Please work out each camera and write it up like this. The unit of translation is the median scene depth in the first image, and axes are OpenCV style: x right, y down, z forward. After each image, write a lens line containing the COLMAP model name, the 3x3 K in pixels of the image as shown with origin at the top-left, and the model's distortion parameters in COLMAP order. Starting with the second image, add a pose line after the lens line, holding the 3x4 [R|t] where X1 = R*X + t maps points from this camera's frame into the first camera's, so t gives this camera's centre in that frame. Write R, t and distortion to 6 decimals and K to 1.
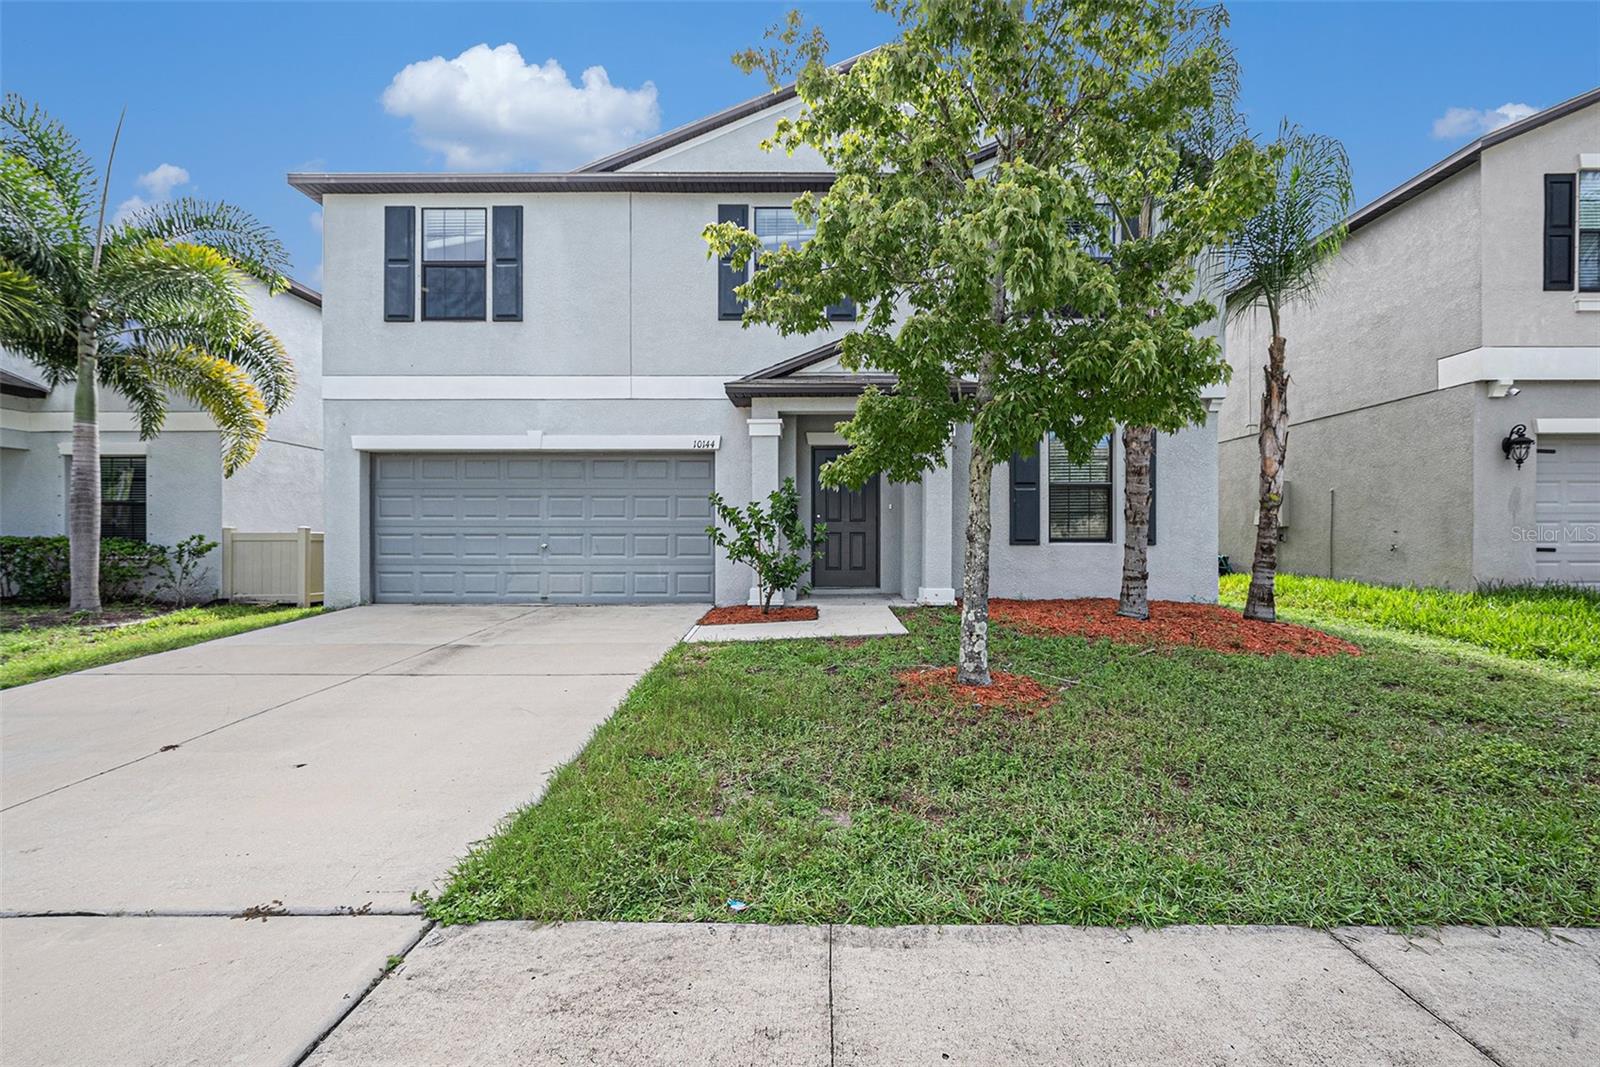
lens RADIAL K [[687.2, 0, 801.1], [0, 687.2, 539.7], [0, 0, 1]] dist [-0.012781, -0.000103]
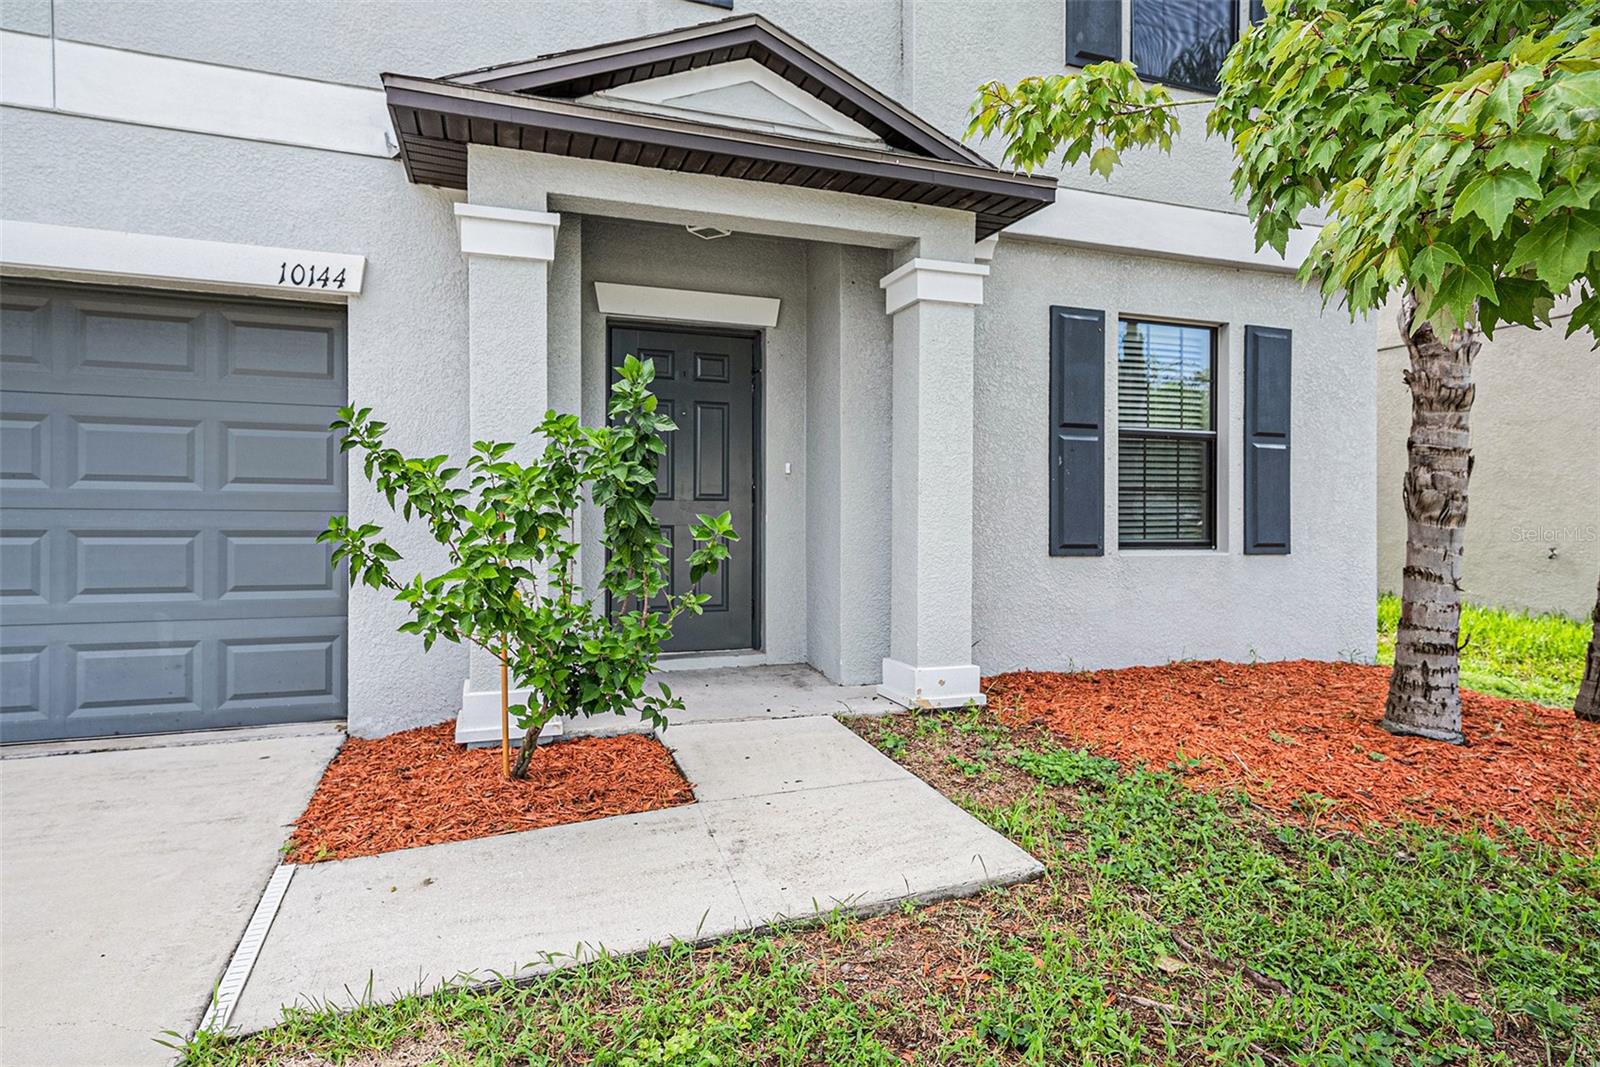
lens RADIAL K [[889.2, 0, 798.5], [0, 889.2, 522.4], [0, 0, 1]] dist [0.013589, 0.000687]
pose [[0.937559, 0.003616, 0.347809, -0.067302], [-0.006835, 0.999944, 0.008030, -0.018891], [-0.347760, -0.009906, 0.937531, 0.483416]]
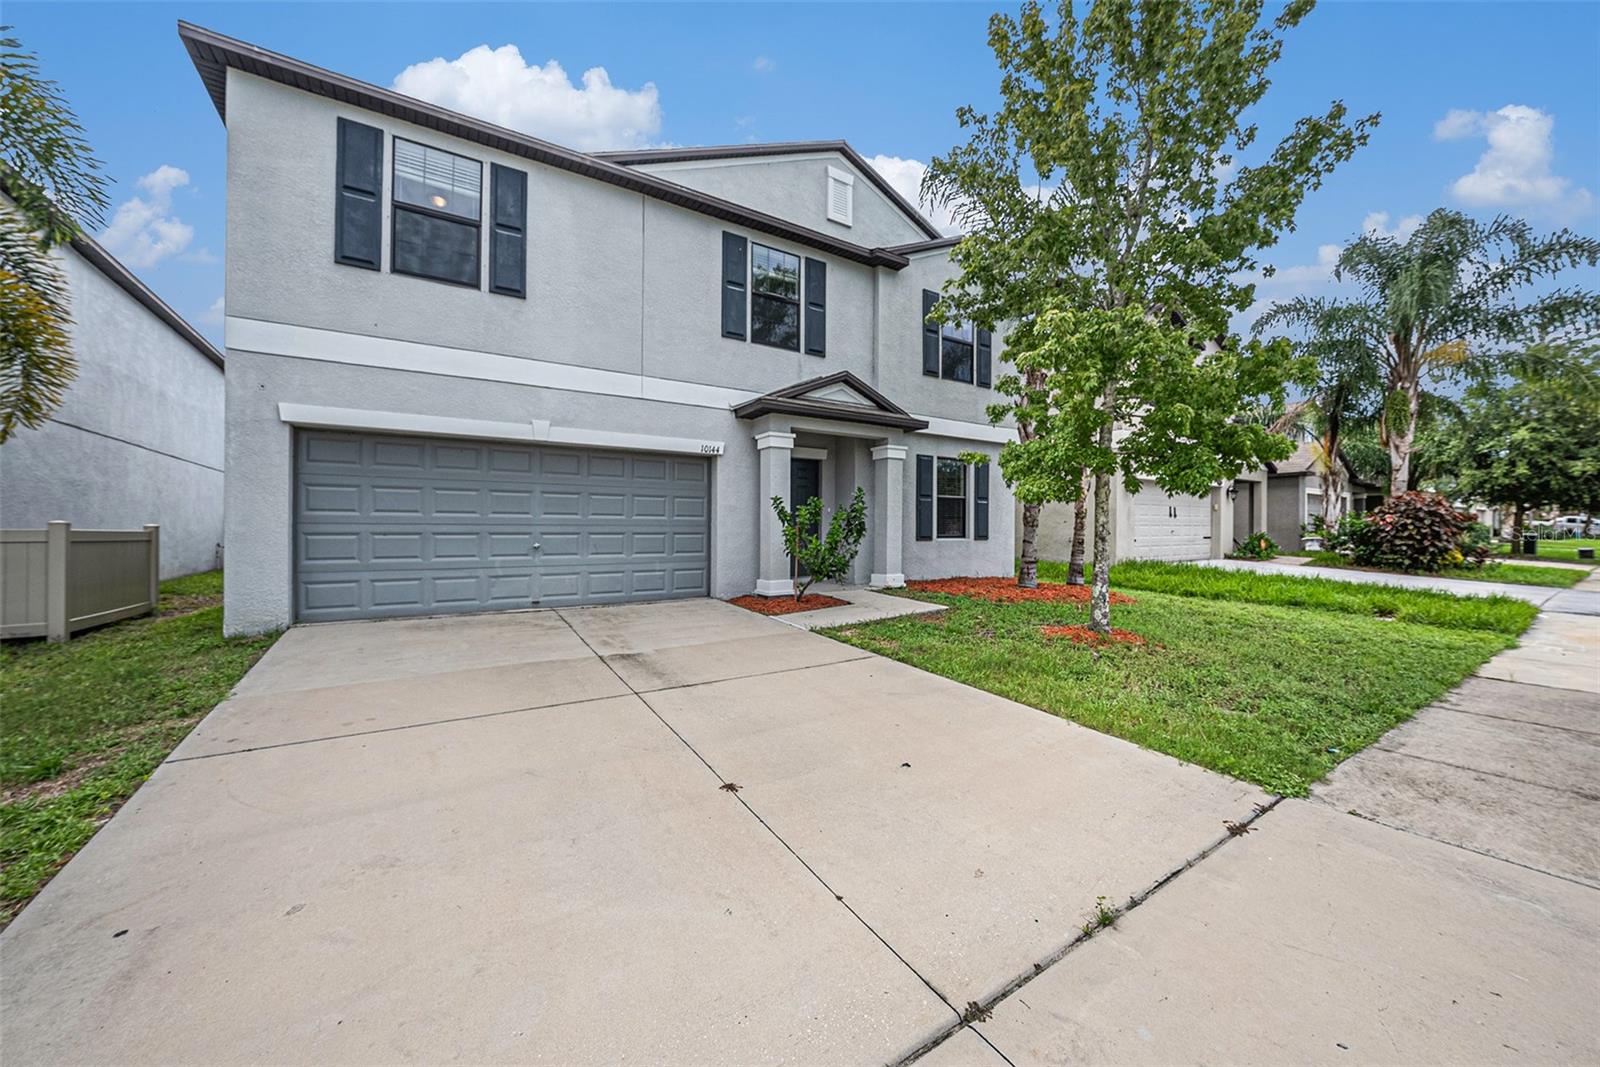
lens RADIAL K [[608.7, 0, 799.6], [0, 608.7, 536.0], [0, 0, 1]] dist [-0.022425, -0.000275]
pose [[0.827013, -0.004475, 0.562165, -0.558683], [0.000263, 0.999971, 0.007573, -0.010383], [-0.562183, -0.006115, 0.826990, 0.131568]]
